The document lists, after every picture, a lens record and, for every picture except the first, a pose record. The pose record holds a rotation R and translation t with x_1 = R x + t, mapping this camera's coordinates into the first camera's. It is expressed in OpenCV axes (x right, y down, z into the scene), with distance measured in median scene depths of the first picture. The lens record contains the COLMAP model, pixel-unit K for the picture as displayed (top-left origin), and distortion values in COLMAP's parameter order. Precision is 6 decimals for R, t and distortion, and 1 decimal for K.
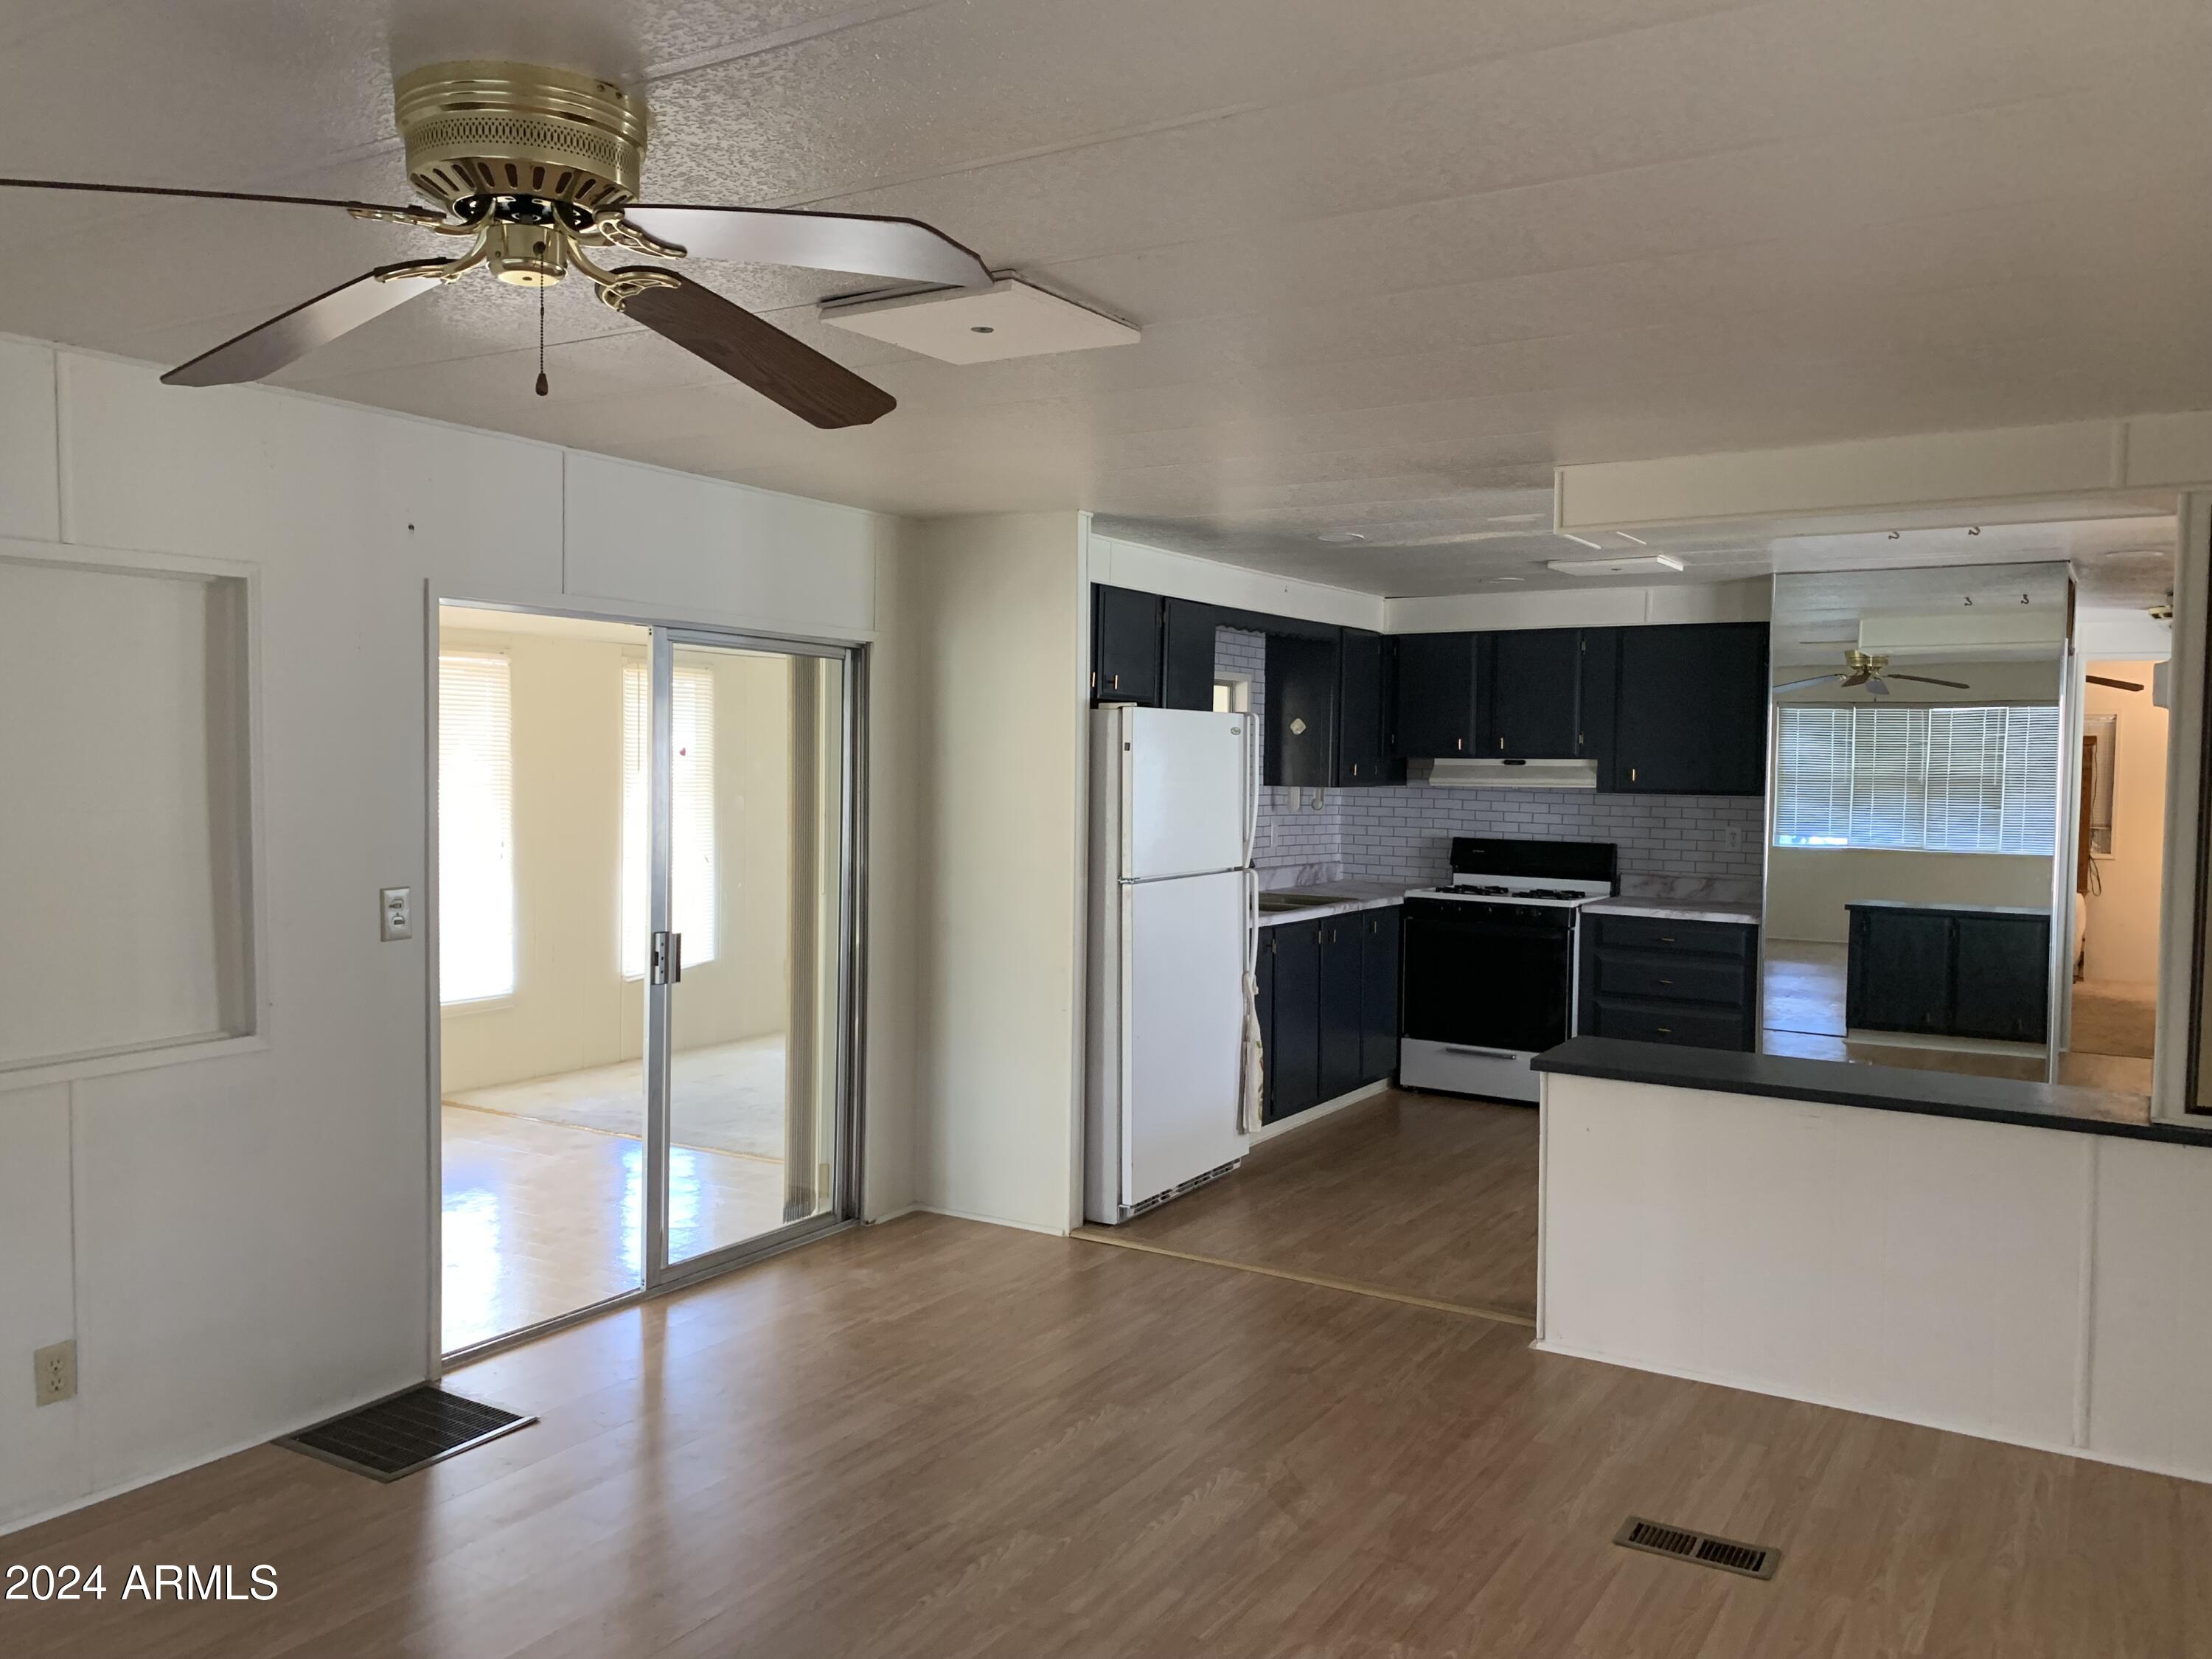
lens RADIAL K [[1660.6, 0, 1120.0], [0, 1660.6, 828.2], [0, 0, 1]] dist [0.027330, -0.011754]
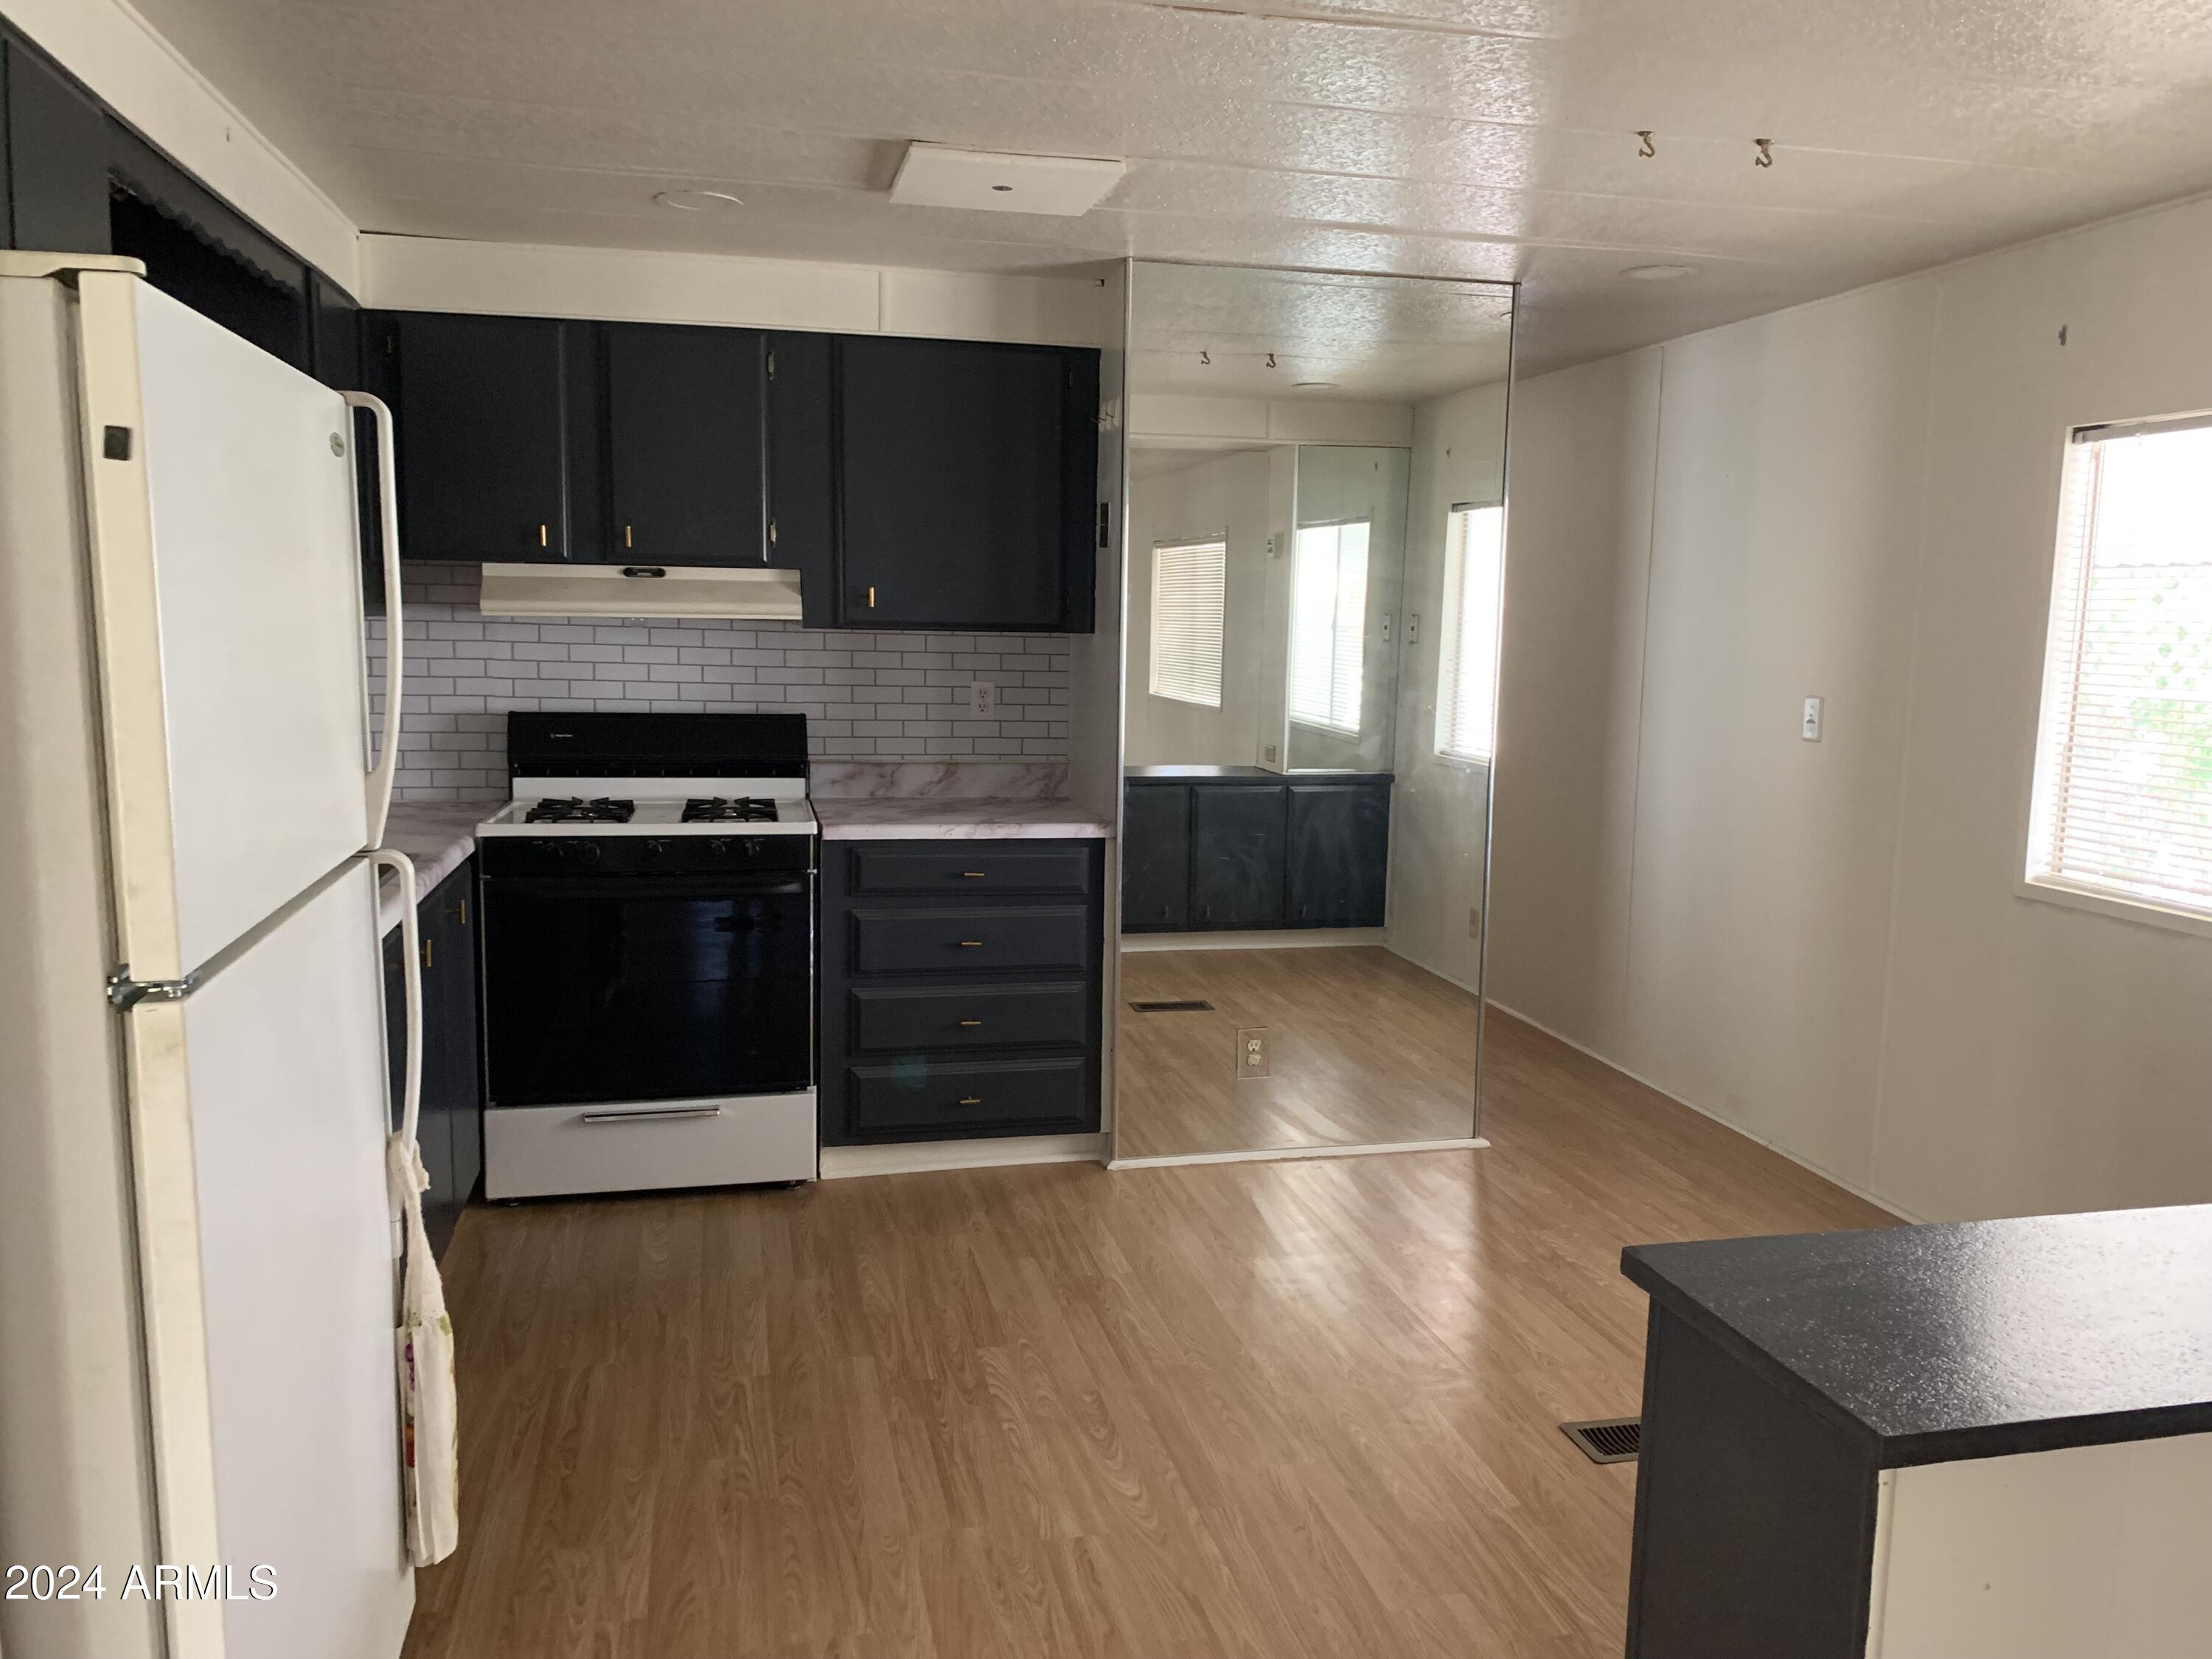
lens RADIAL K [[1660.6, 0, 1120.0], [0, 1660.6, 828.2], [0, 0, 1]] dist [0.027330, -0.011754]
pose [[0.701960, -0.090937, 0.706387, -0.048357], [0.020609, 0.993993, 0.107482, -0.011620], [-0.711918, -0.060890, 0.699617, 0.498437]]
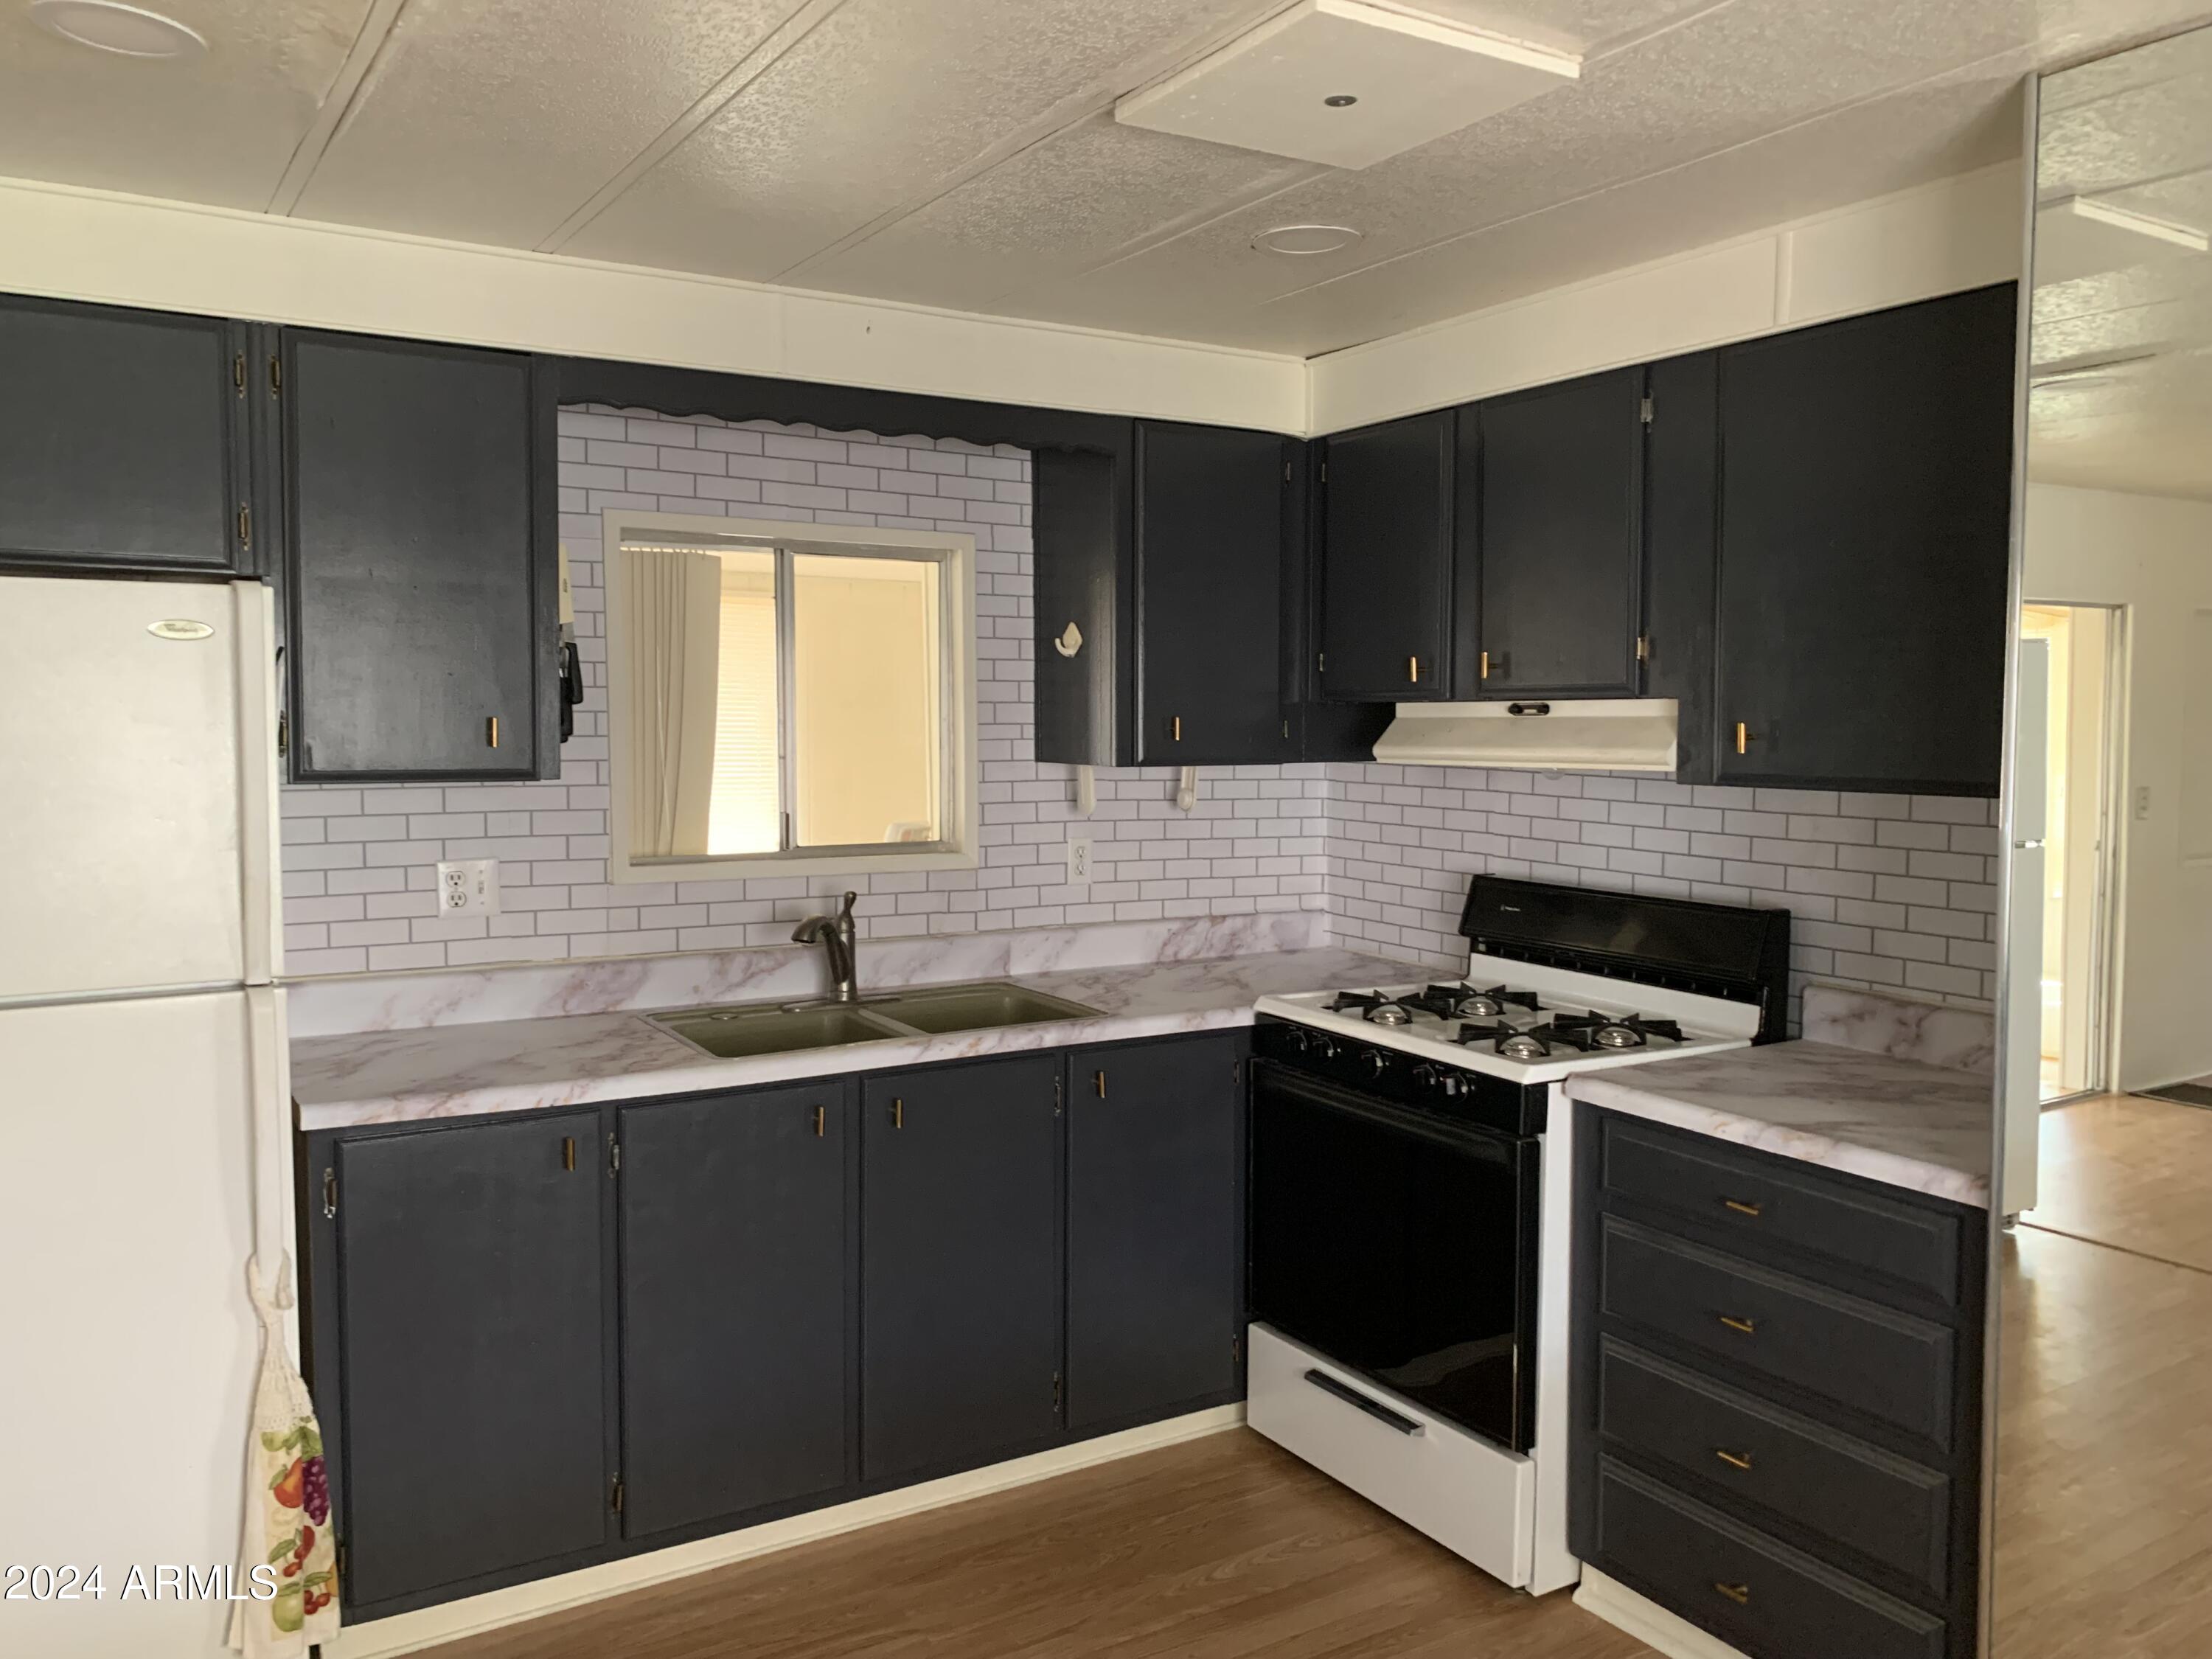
lens RADIAL K [[1682.6, 0, 1137.7], [0, 1682.6, 811.3], [0, 0, 1]] dist [0.024461, -0.003624]
pose [[0.896830, 0.016277, -0.442075, 0.337442], [-0.010794, 0.999830, 0.014915, -0.018773], [0.442243, -0.008604, 0.896854, 0.567796]]
